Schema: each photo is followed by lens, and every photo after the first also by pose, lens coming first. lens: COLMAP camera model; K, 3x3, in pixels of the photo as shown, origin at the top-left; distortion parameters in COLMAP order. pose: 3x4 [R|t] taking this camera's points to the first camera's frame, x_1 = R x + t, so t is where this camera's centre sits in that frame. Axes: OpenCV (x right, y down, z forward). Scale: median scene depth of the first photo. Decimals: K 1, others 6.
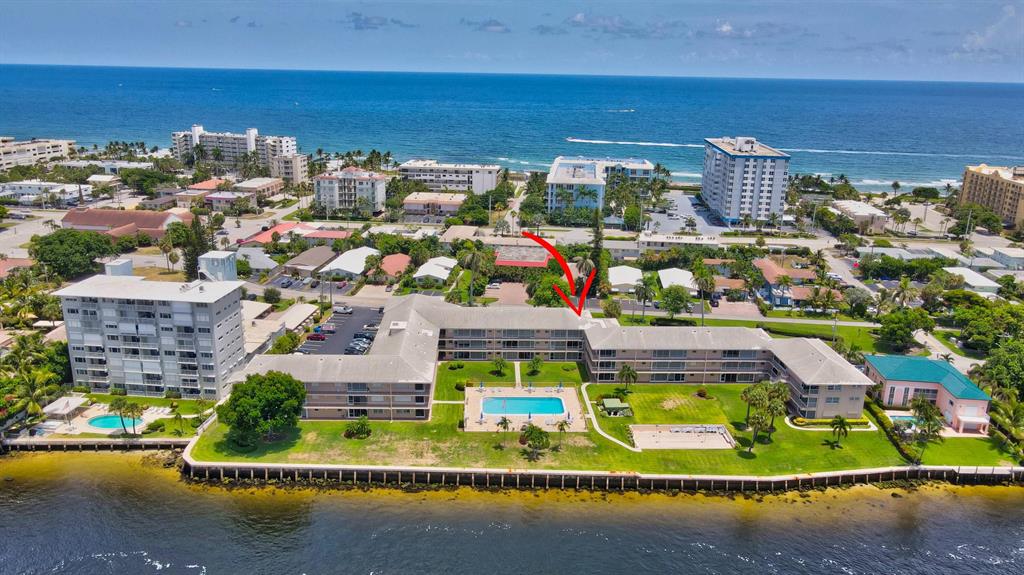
lens RADIAL K [[758.5, 0, 503.0], [0, 758.5, 291.9], [0, 0, 1]] dist [-0.015716, 0.043952]
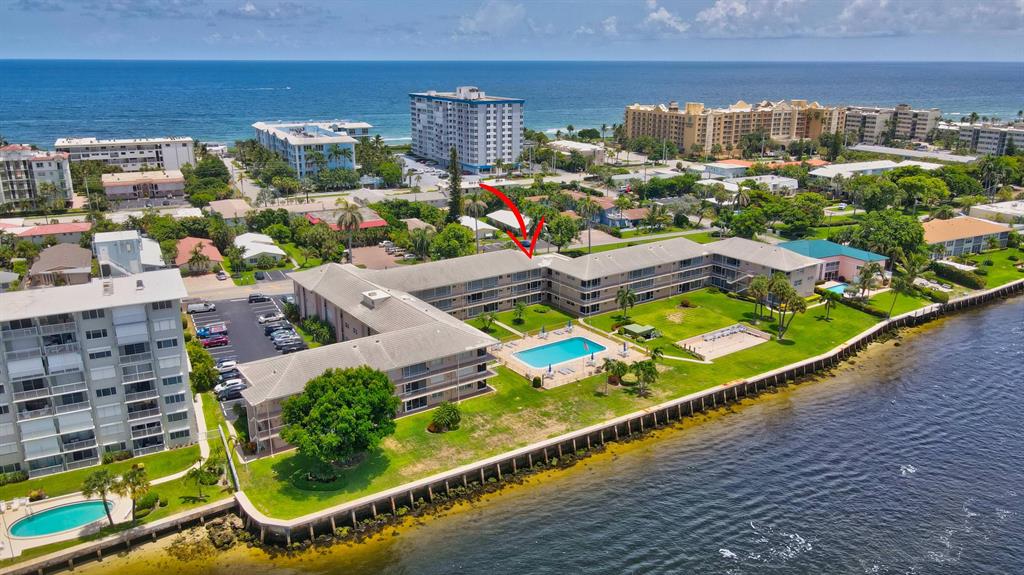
lens RADIAL K [[758.5, 0, 503.0], [0, 758.5, 291.9], [0, 0, 1]] dist [-0.015716, 0.043952]
pose [[0.836017, -0.177247, 0.519286, -0.442168], [0.166566, 0.983710, 0.067608, 0.009807], [-0.522811, 0.029974, 0.851922, 0.260841]]
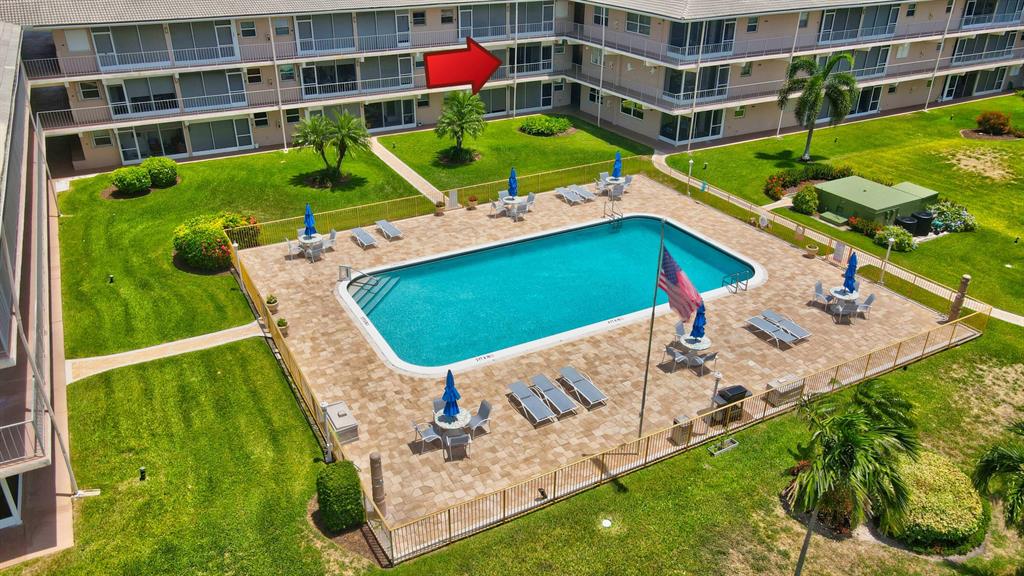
lens RADIAL K [[758.5, 0, 503.0], [0, 758.5, 292.4], [0, 0, 1]] dist [-0.015716, 0.043952]
pose [[0.893774, -0.218812, 0.391523, -0.064139], [0.138560, 0.964928, 0.222967, 0.098241], [-0.426579, -0.145032, 0.892746, 0.762905]]
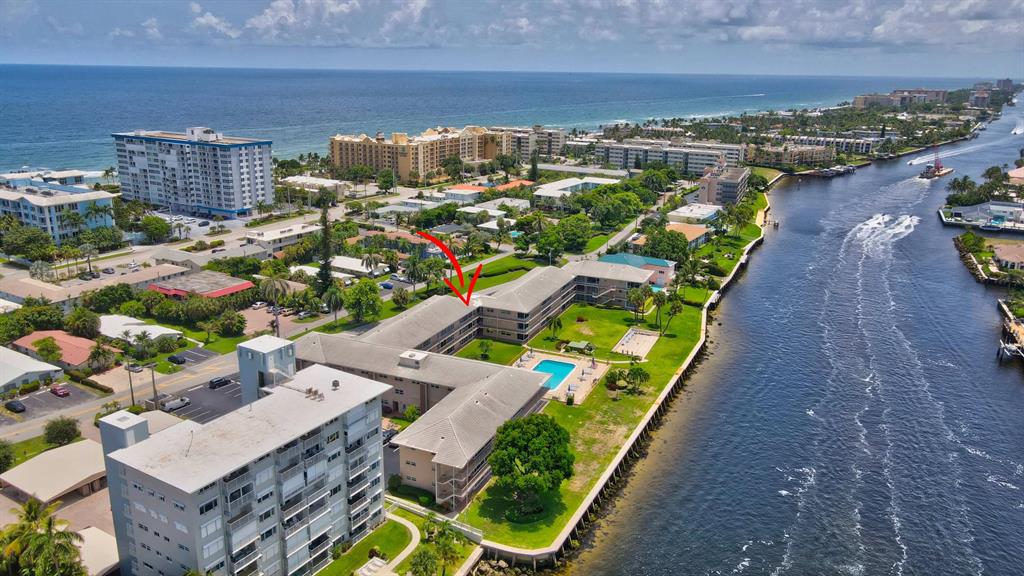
lens RADIAL K [[758.5, 0, 503.0], [0, 758.5, 292.4], [0, 0, 1]] dist [-0.015716, 0.043952]
pose [[0.428613, -0.268018, 0.862820, -0.842311], [0.249104, 0.953028, 0.172295, -0.153206], [-0.868469, 0.141084, 0.475244, 0.488054]]
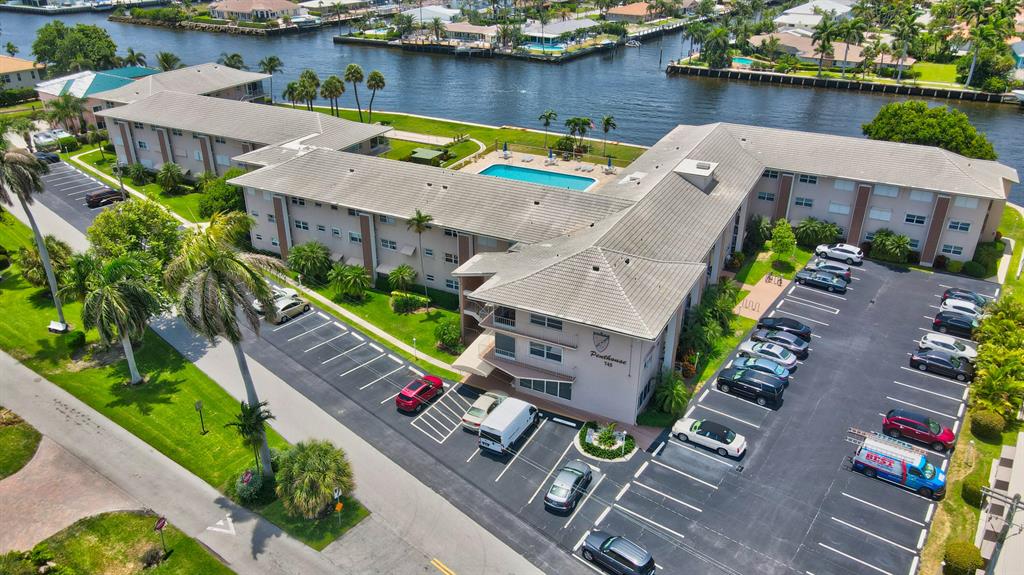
lens RADIAL K [[758.5, 0, 503.0], [0, 758.5, 291.9], [0, 0, 1]] dist [-0.015716, 0.043952]
pose [[-0.873799, -0.234577, 0.425968, -0.245008], [0.121178, 0.743292, 0.657900, -0.209699], [-0.470946, 0.626491, -0.621063, 1.393003]]
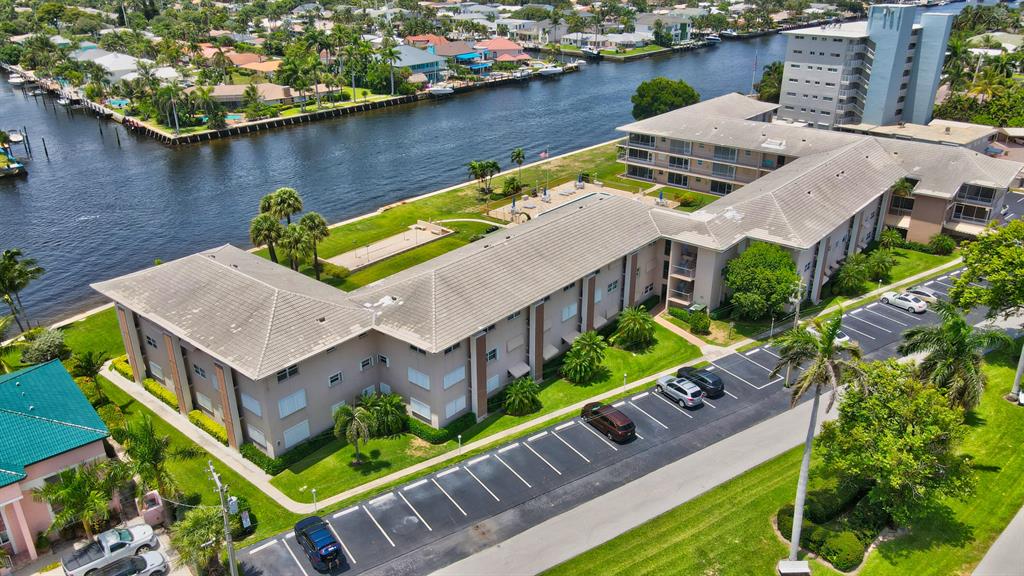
lens RADIAL K [[758.5, 0, 503.0], [0, 758.5, 292.4], [0, 0, 1]] dist [-0.015716, 0.043952]
pose [[-0.665821, 0.292323, -0.686462, 0.569315], [-0.215268, 0.805661, 0.551878, -0.160775], [0.714383, 0.515225, -0.473498, 1.234586]]
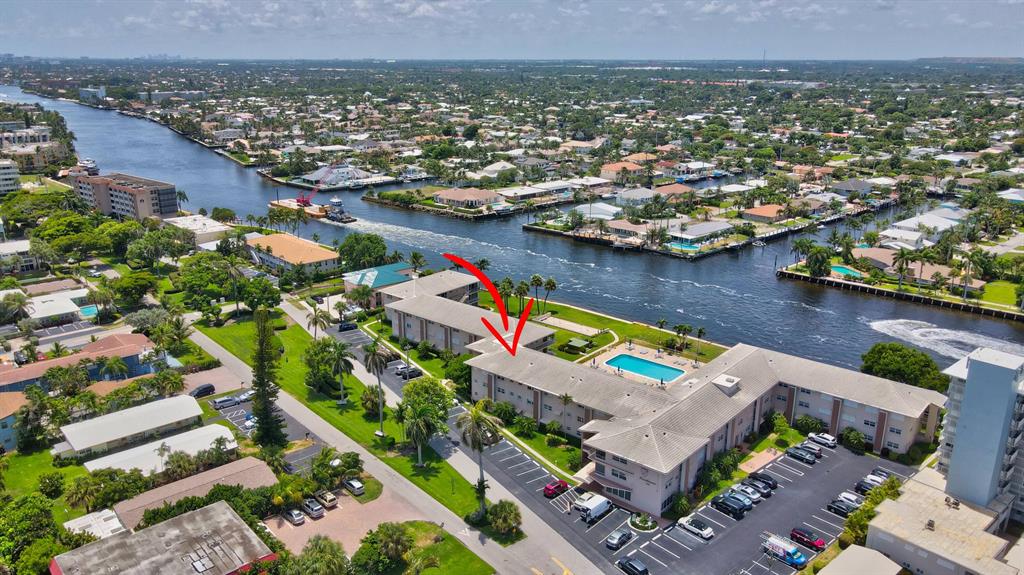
lens RADIAL K [[758.5, 0, 503.0], [0, 758.5, 291.9], [0, 0, 1]] dist [-0.015716, 0.043952]
pose [[-0.739433, -0.216899, 0.637334, -0.448399], [0.173348, 0.853419, 0.491555, -0.462290], [-0.650530, 0.473953, -0.593447, 1.588107]]
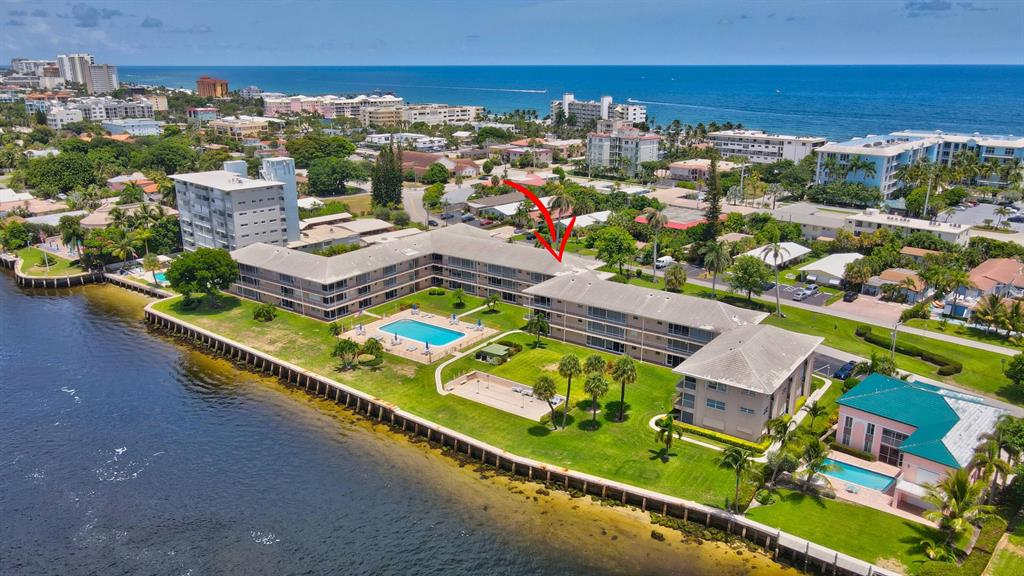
lens RADIAL K [[758.5, 0, 503.0], [0, 758.5, 292.4], [0, 0, 1]] dist [-0.015716, 0.043952]
pose [[0.783147, 0.162751, -0.600161, 0.614286], [-0.160135, 0.985375, 0.058254, 0.028825], [0.600865, 0.050485, 0.797755, 0.288056]]
